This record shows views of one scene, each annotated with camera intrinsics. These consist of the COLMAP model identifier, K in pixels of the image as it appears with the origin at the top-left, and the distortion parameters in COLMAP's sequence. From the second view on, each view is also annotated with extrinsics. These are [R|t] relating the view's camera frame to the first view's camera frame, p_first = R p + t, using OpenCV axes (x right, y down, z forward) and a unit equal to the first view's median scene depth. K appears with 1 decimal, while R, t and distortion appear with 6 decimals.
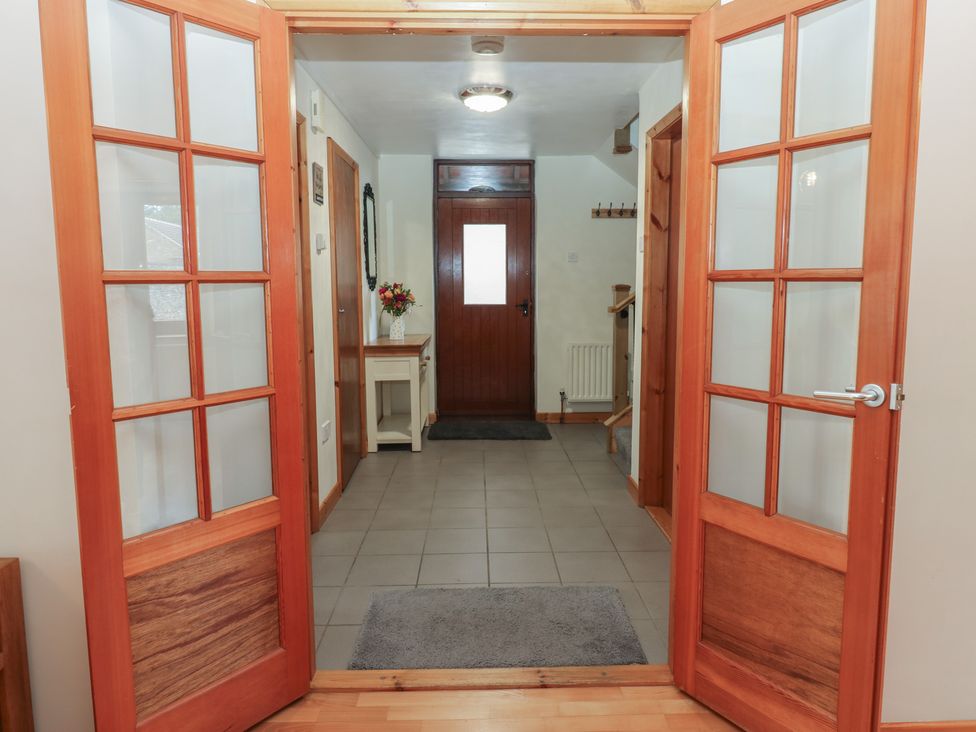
lens RADIAL K [[659.3, 0, 488.0], [0, 659.3, 366.0], [0, 0, 1]] dist [-0.002700, -0.001061]
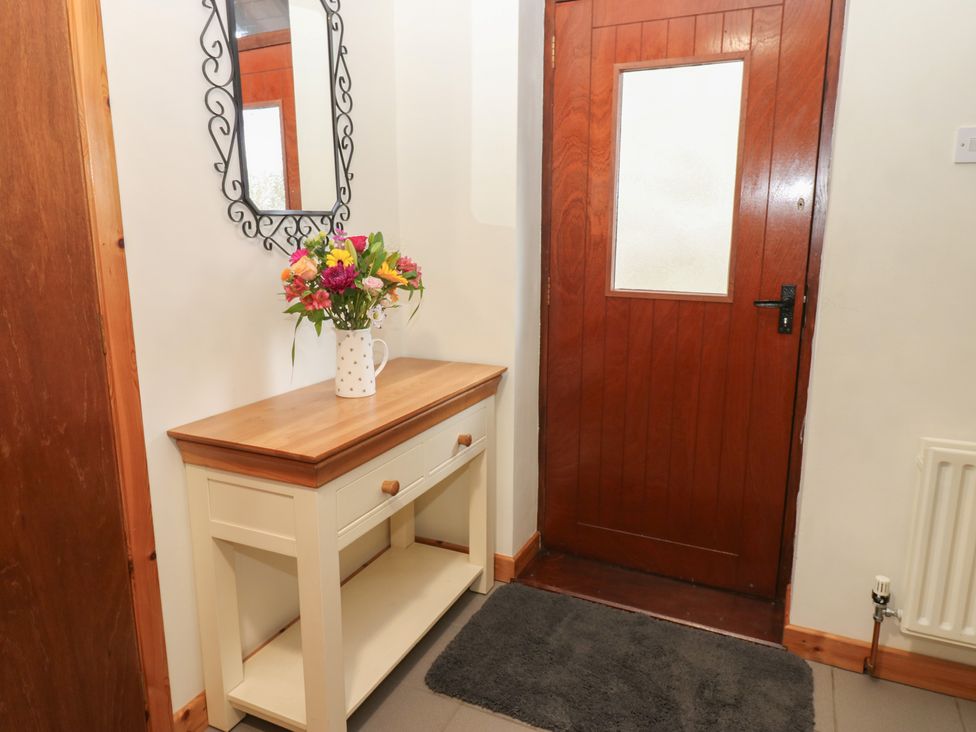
lens RADIAL K [[659.3, 0, 488.0], [0, 659.3, 366.0], [0, 0, 1]] dist [-0.002700, -0.001061]
pose [[0.903601, 0.091938, -0.418392, 0.064055], [-0.057253, 0.993854, 0.094741, -0.084454], [0.424531, -0.061654, 0.903312, 0.637172]]
